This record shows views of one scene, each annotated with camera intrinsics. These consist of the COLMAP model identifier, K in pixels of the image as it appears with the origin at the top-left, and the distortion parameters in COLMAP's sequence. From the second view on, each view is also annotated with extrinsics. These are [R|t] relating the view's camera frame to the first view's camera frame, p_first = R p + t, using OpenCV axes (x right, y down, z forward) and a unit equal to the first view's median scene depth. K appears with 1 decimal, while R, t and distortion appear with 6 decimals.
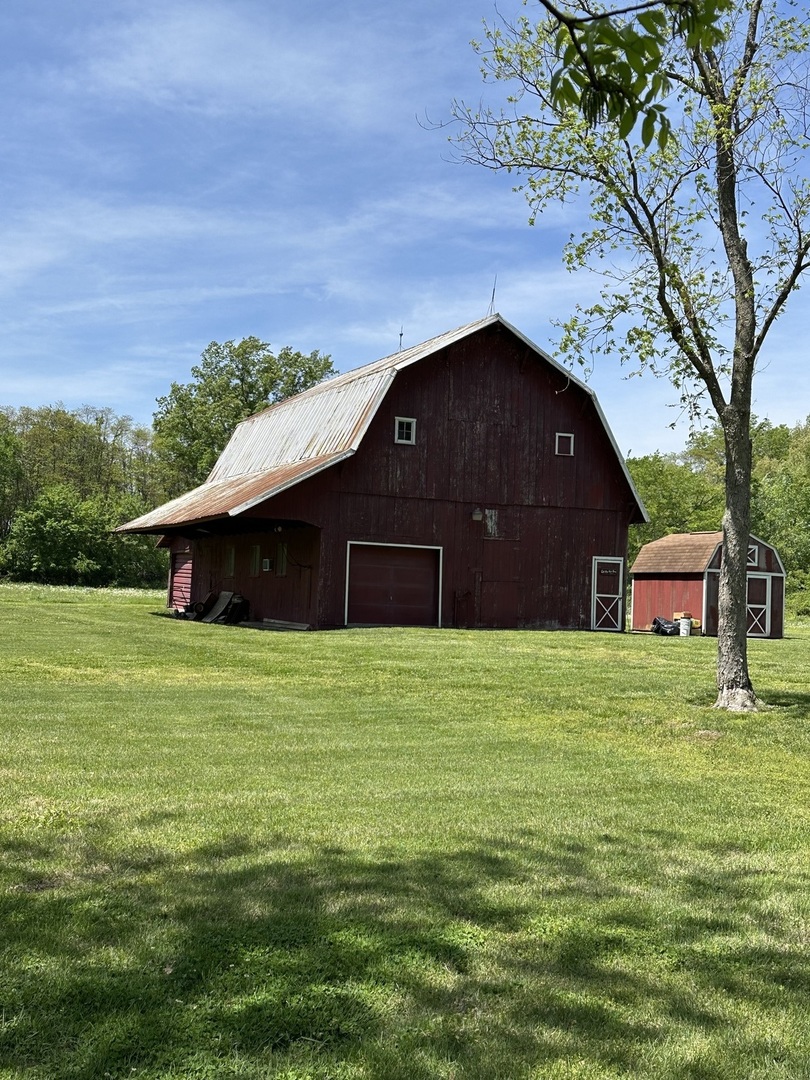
lens RADIAL K [[1218.3, 0, 405.0], [0, 1218.3, 540.0], [0, 0, 1]] dist [0.130705, 0.005458]
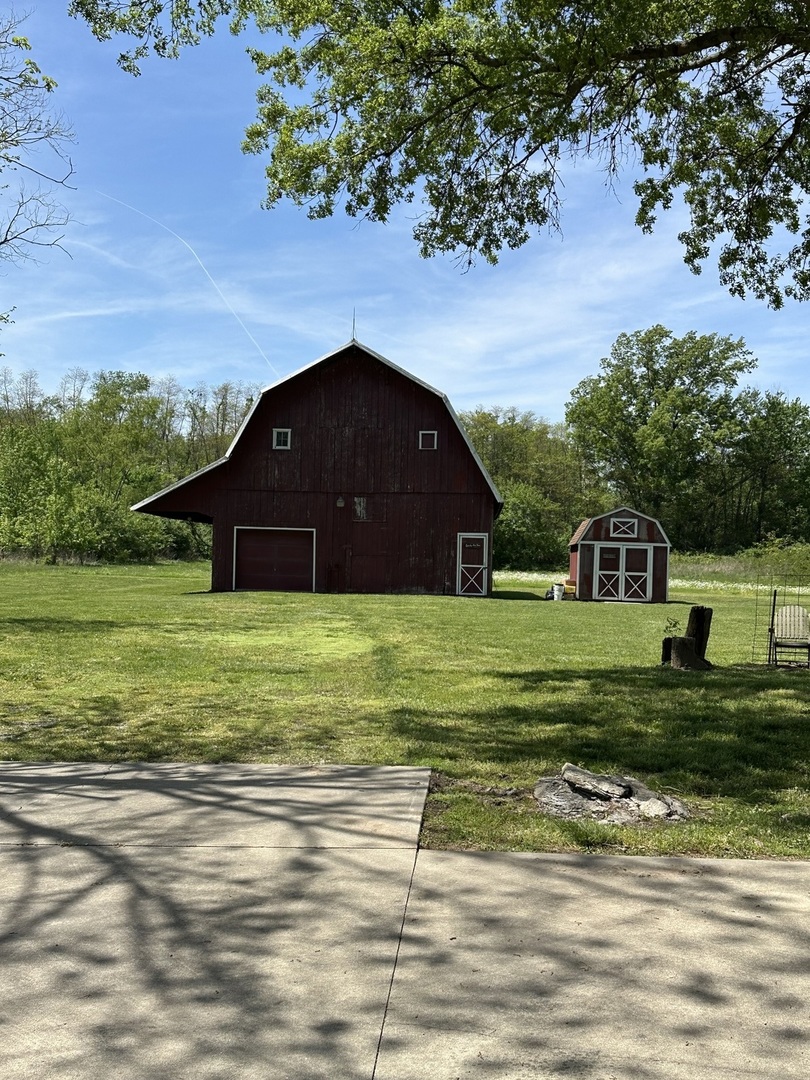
lens RADIAL K [[1227.9, 0, 405.0], [0, 1227.9, 540.0], [0, 0, 1]] dist [0.146112, 0.000195]
pose [[0.886587, -0.023911, -0.461944, 0.678520], [0.029174, 0.999565, 0.004252, 0.014068], [0.461641, -0.017247, 0.886899, -0.082837]]
